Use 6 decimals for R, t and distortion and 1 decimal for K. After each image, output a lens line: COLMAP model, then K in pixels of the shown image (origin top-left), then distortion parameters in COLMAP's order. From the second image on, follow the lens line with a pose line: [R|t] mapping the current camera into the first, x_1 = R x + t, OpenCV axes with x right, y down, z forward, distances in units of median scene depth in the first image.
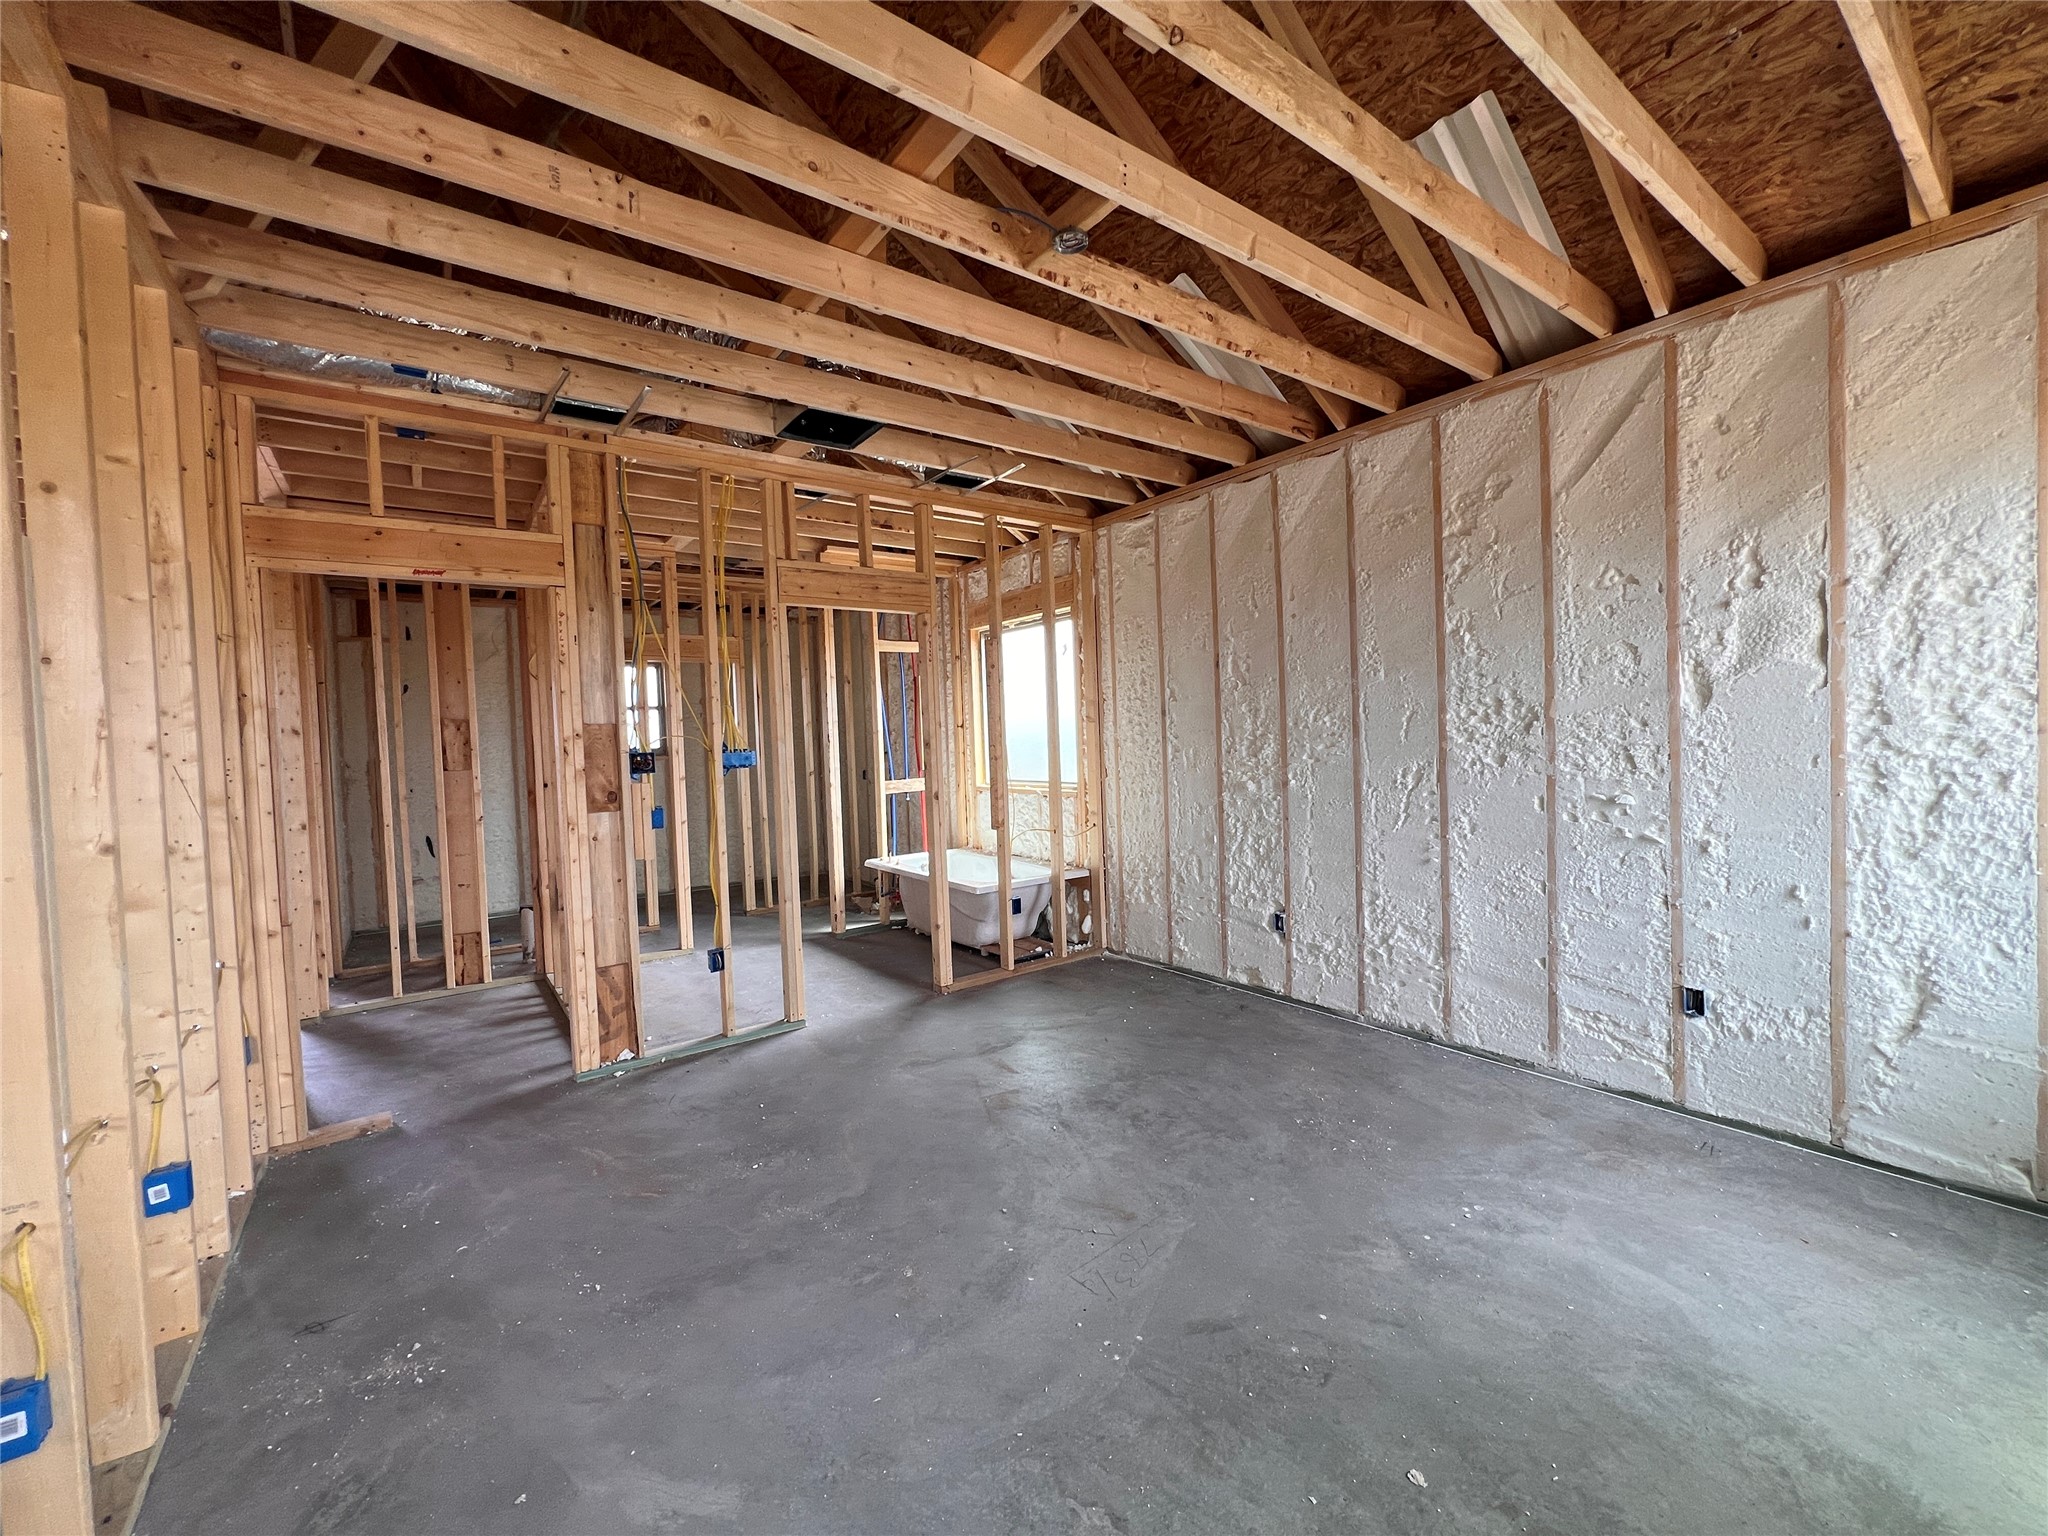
lens RADIAL K [[821.9, 0, 1024.0], [0, 821.9, 768.0], [0, 0, 1]] dist [-0.001723, -0.000353]
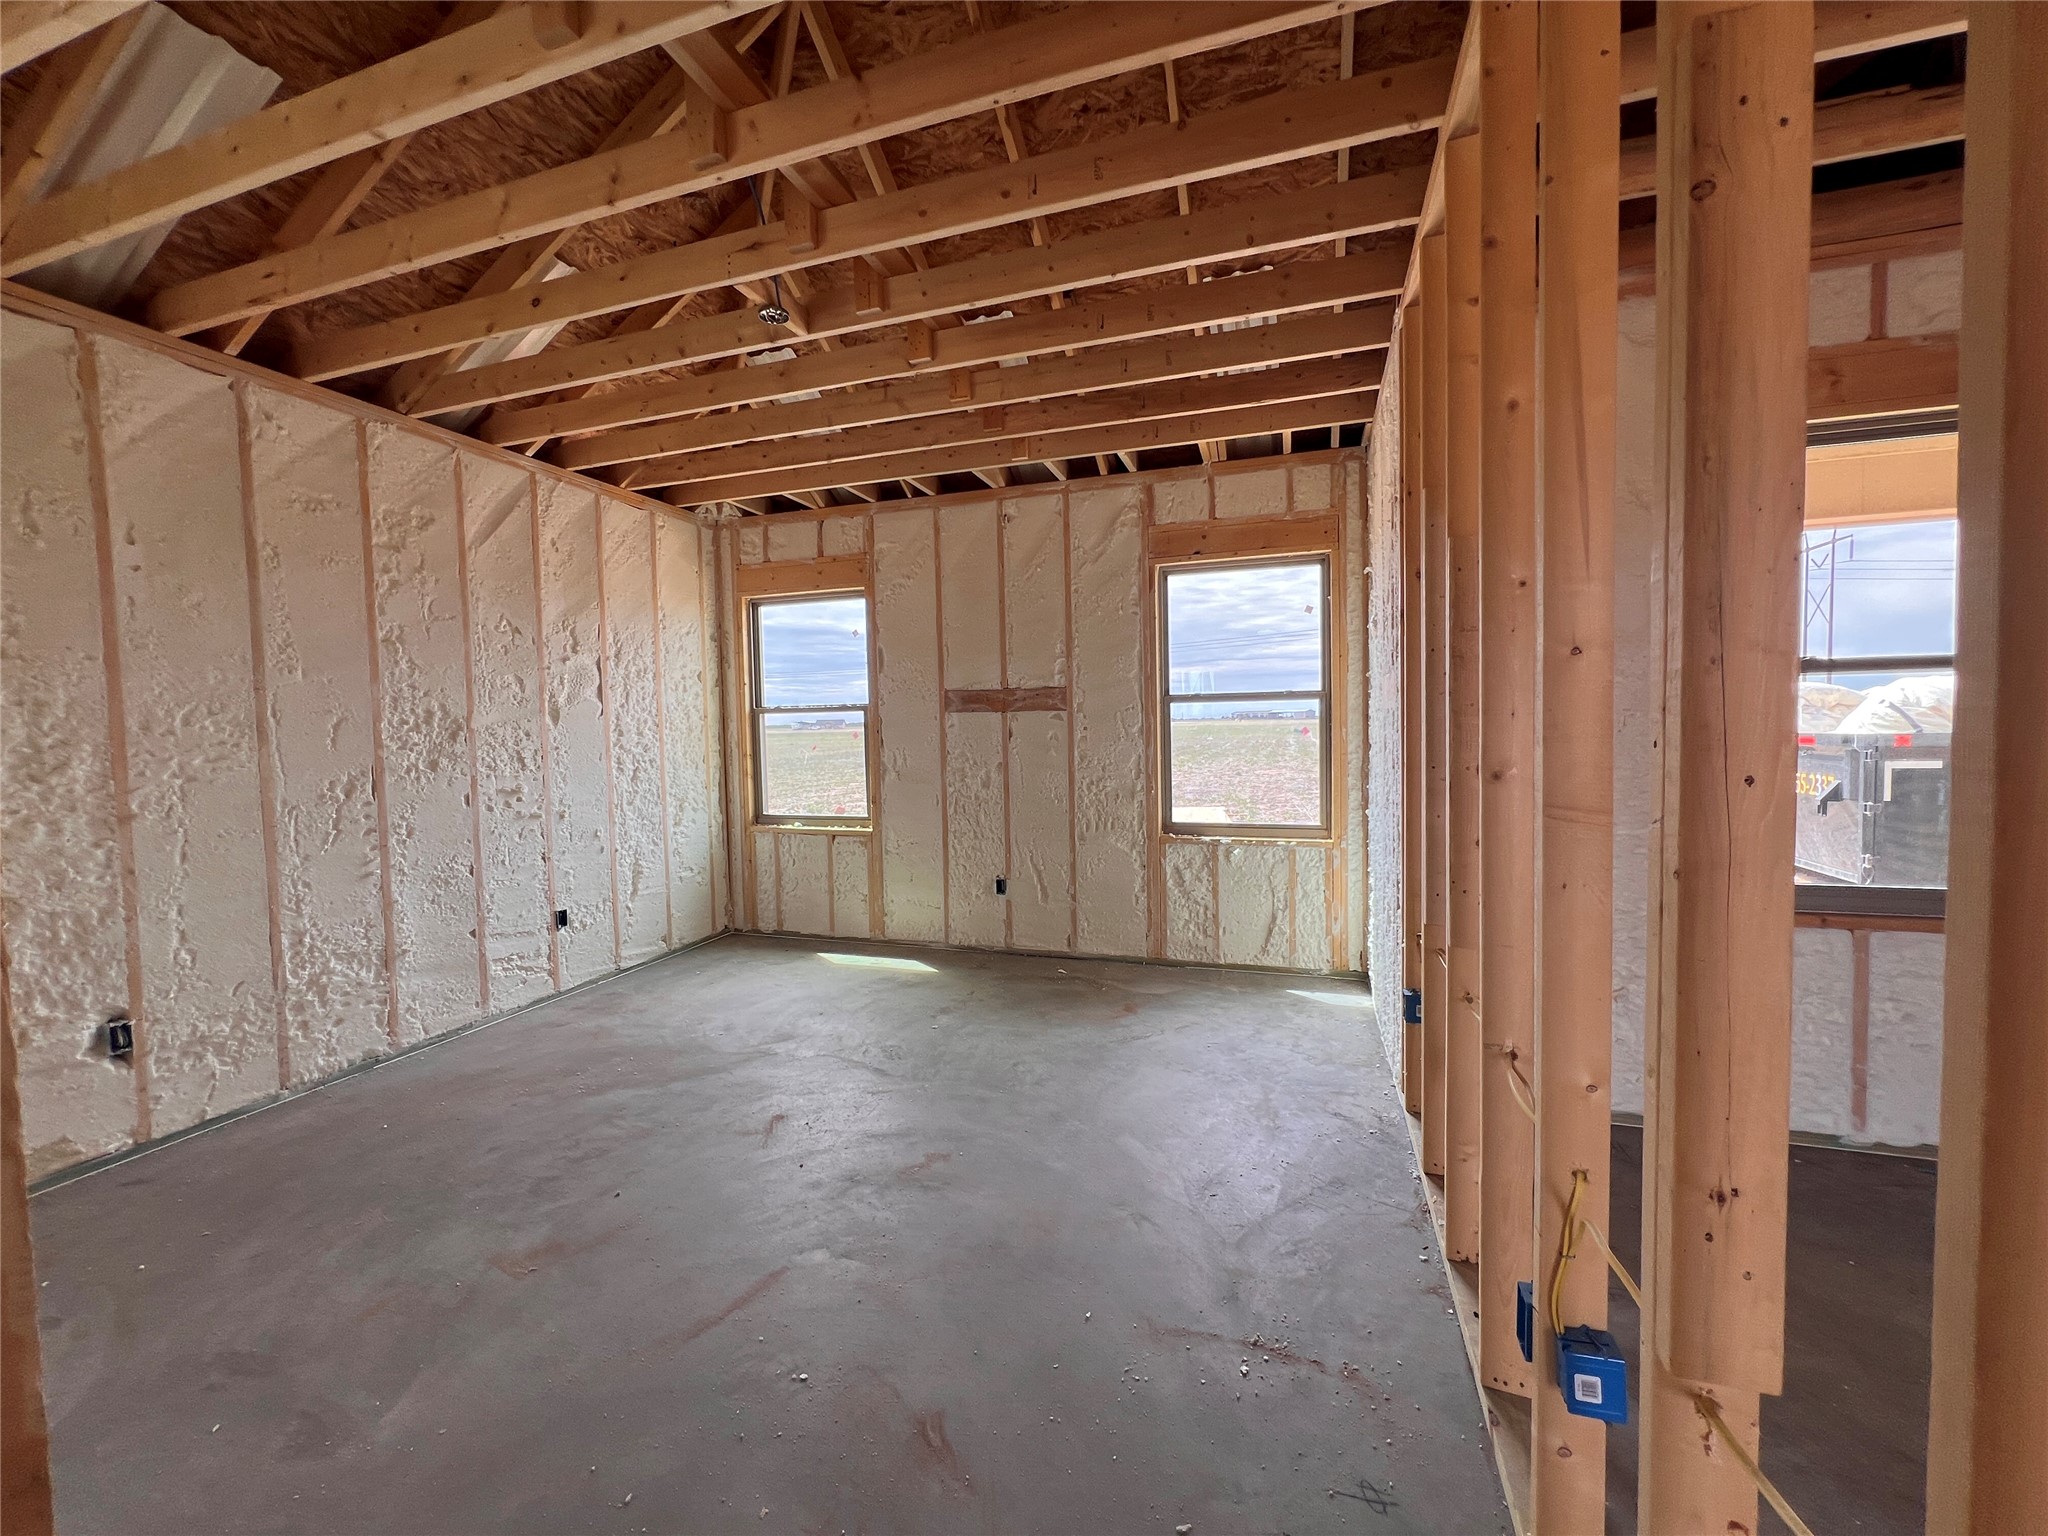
lens RADIAL K [[821.9, 0, 1024.0], [0, 821.9, 768.0], [0, 0, 1]] dist [-0.001723, -0.000353]
pose [[-0.569507, 0.002184, 0.821983, -0.767643], [0.070490, 0.996442, 0.046192, -0.001550], [-0.818958, 0.084248, -0.567635, 0.956565]]
